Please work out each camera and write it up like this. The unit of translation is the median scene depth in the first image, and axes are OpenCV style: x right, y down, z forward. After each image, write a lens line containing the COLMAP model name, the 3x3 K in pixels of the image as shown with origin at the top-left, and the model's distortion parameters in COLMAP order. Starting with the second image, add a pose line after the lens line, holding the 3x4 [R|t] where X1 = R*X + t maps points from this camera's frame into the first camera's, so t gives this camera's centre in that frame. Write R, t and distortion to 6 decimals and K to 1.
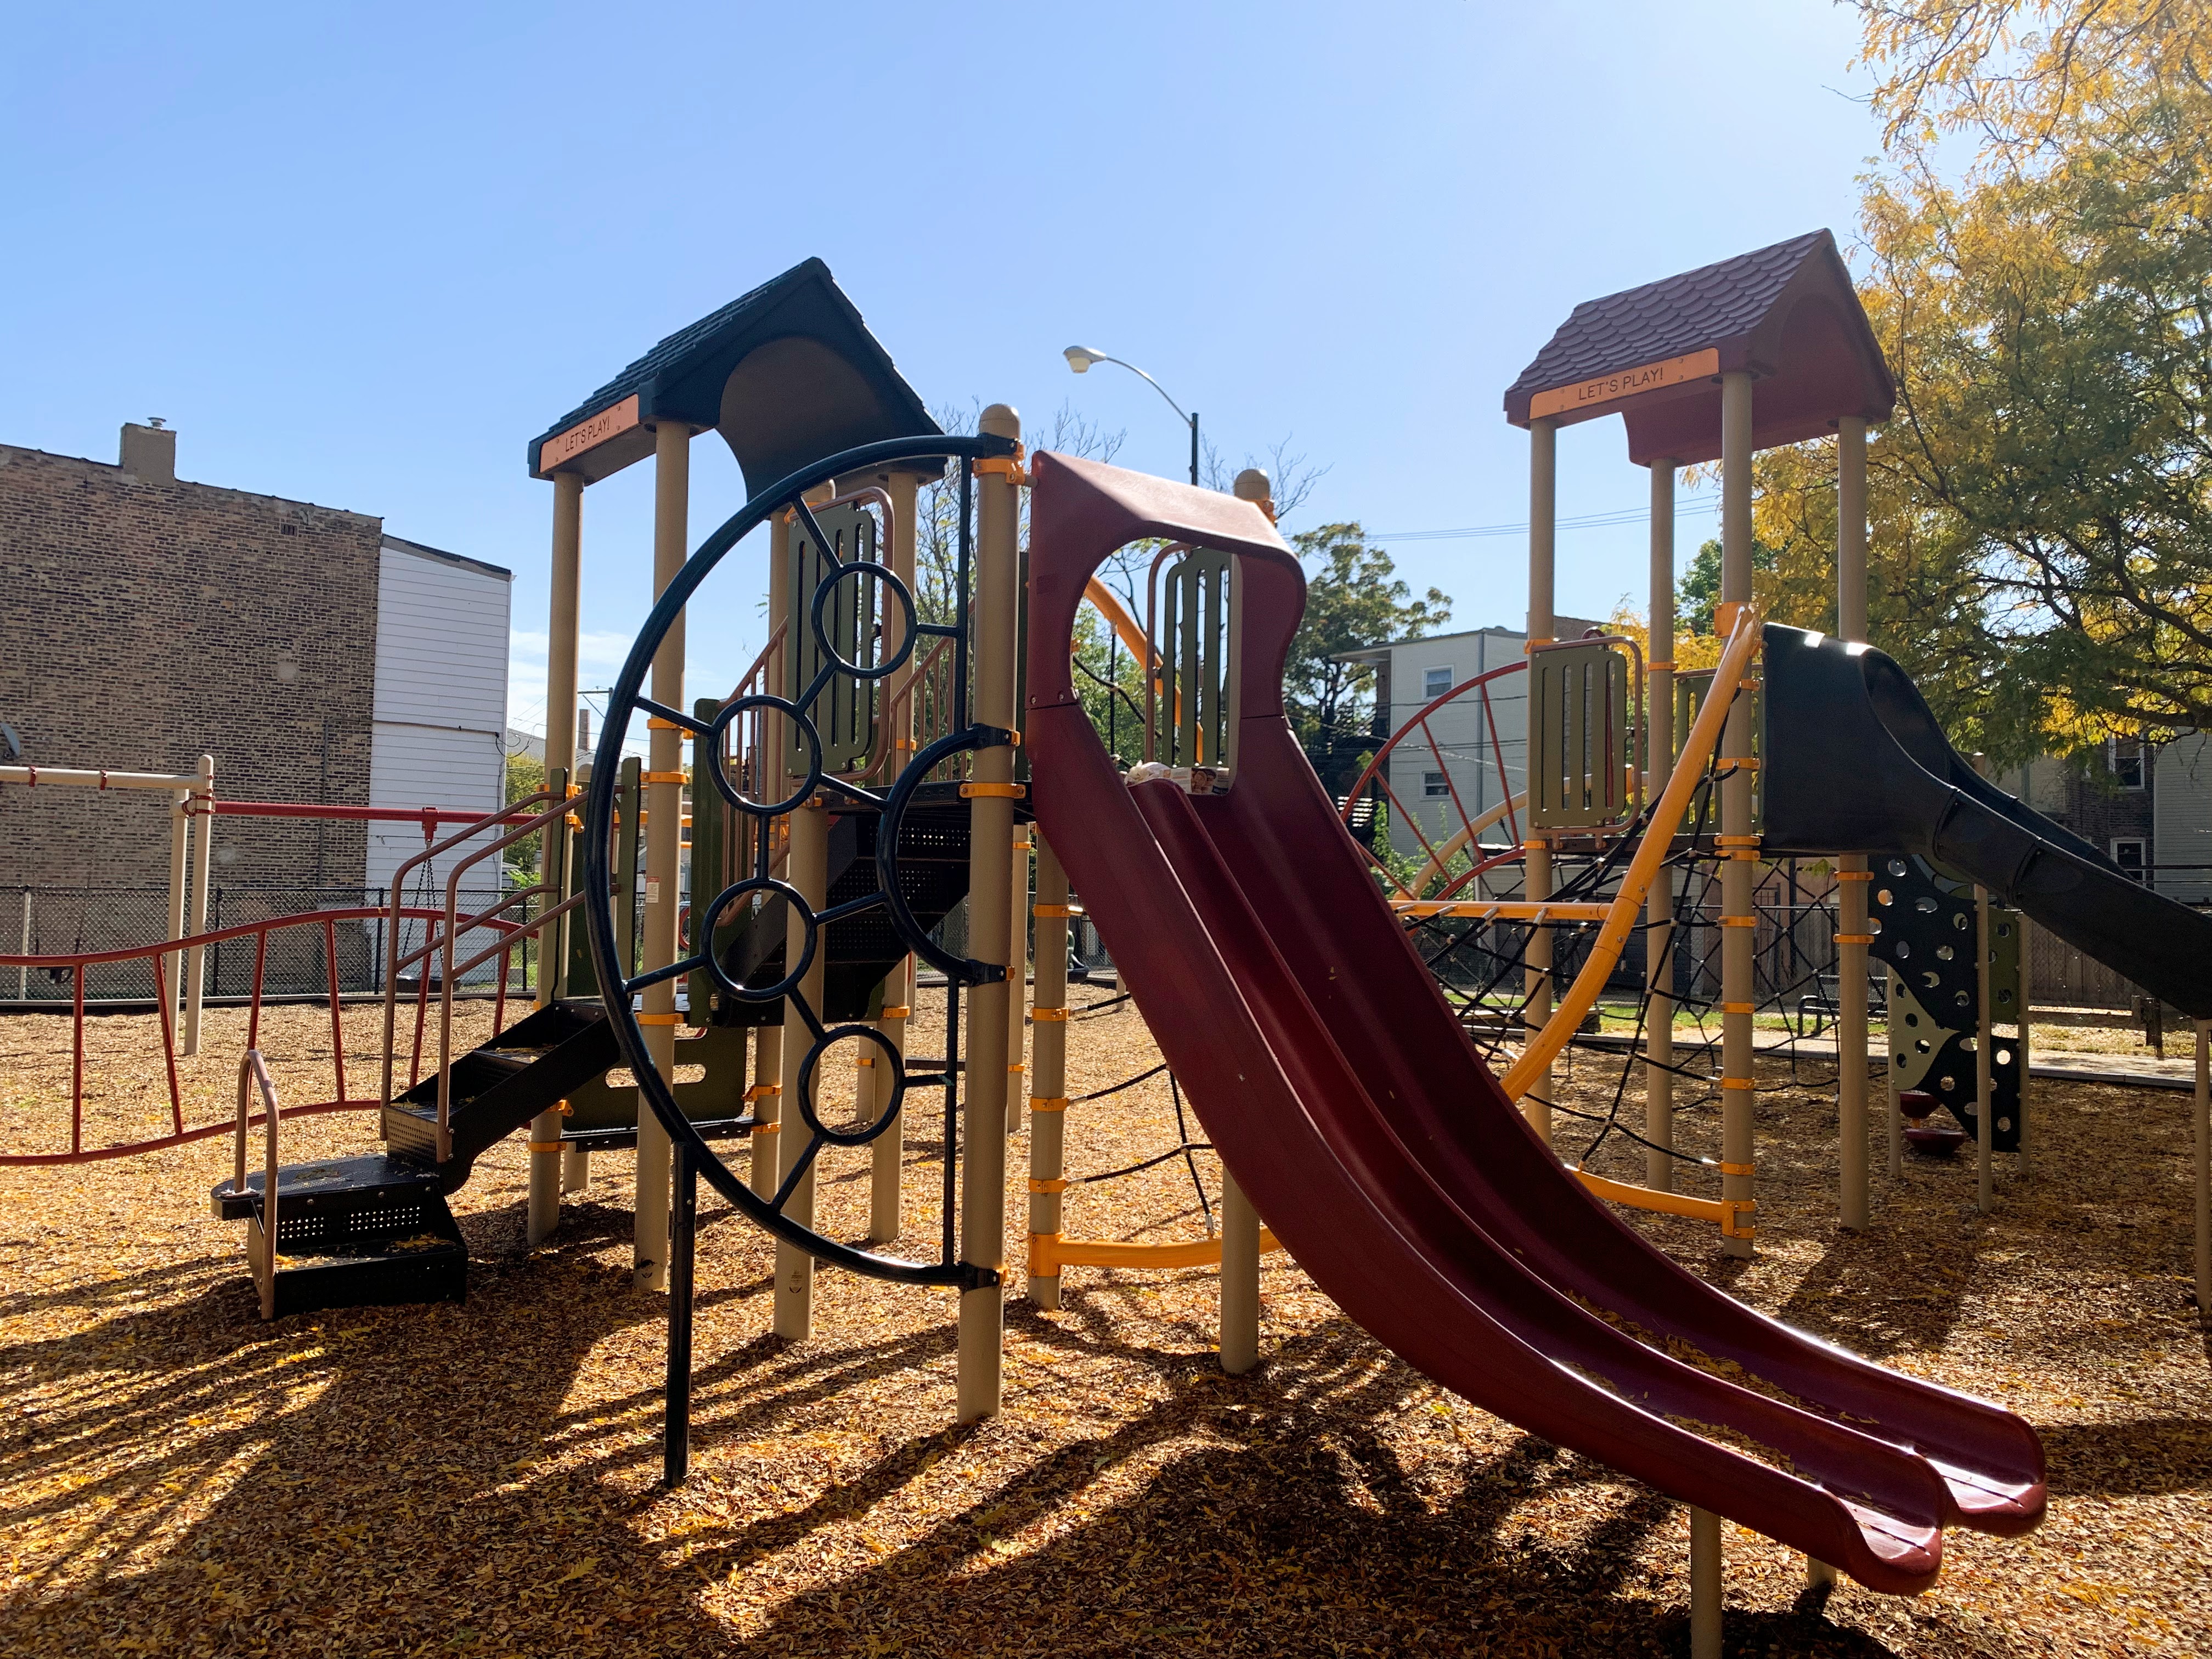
lens RADIAL K [[1637.6, 0, 1103.2], [0, 1637.6, 809.7], [0, 0, 1]] dist [0.009267, -0.000506]
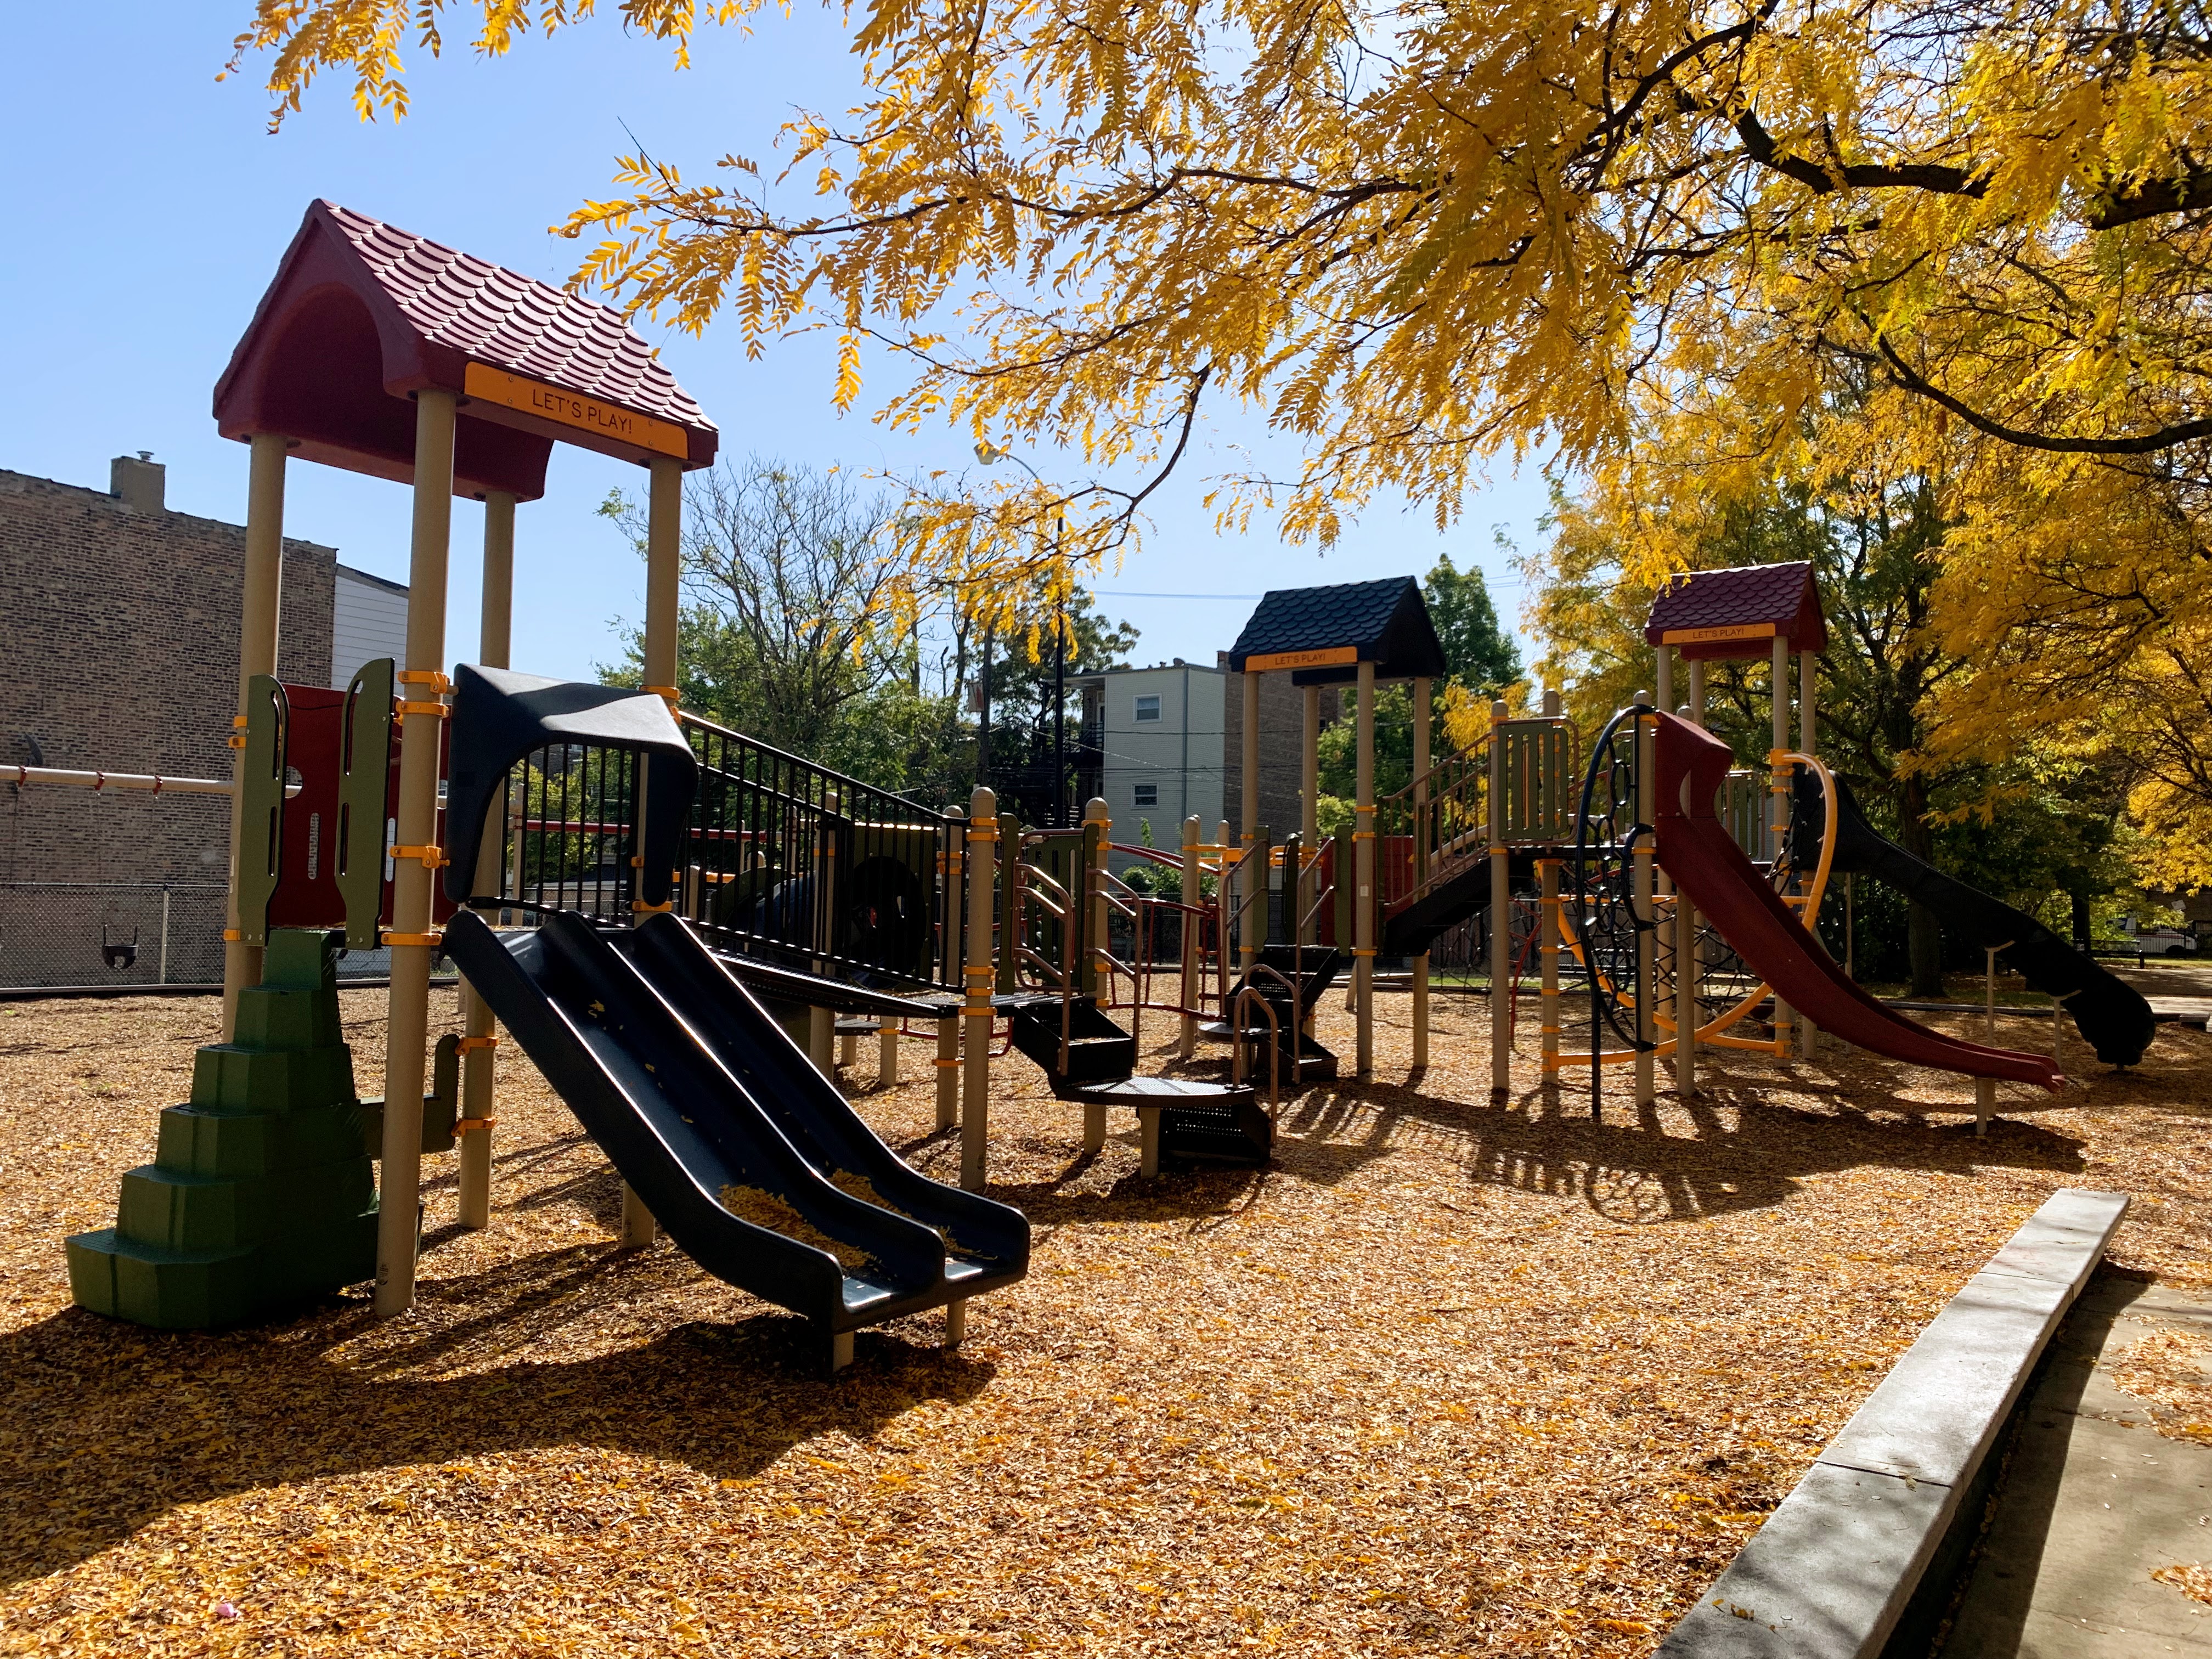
lens RADIAL K [[1682.9, 0, 1101.0], [0, 1682.9, 816.5], [0, 0, 1]] dist [0.011459, 0.008796]
pose [[0.962046, 0.008211, 0.272764, -0.277379], [-0.009278, 0.999954, 0.002623, -0.007372], [-0.272730, -0.005055, 0.962077, -0.246612]]
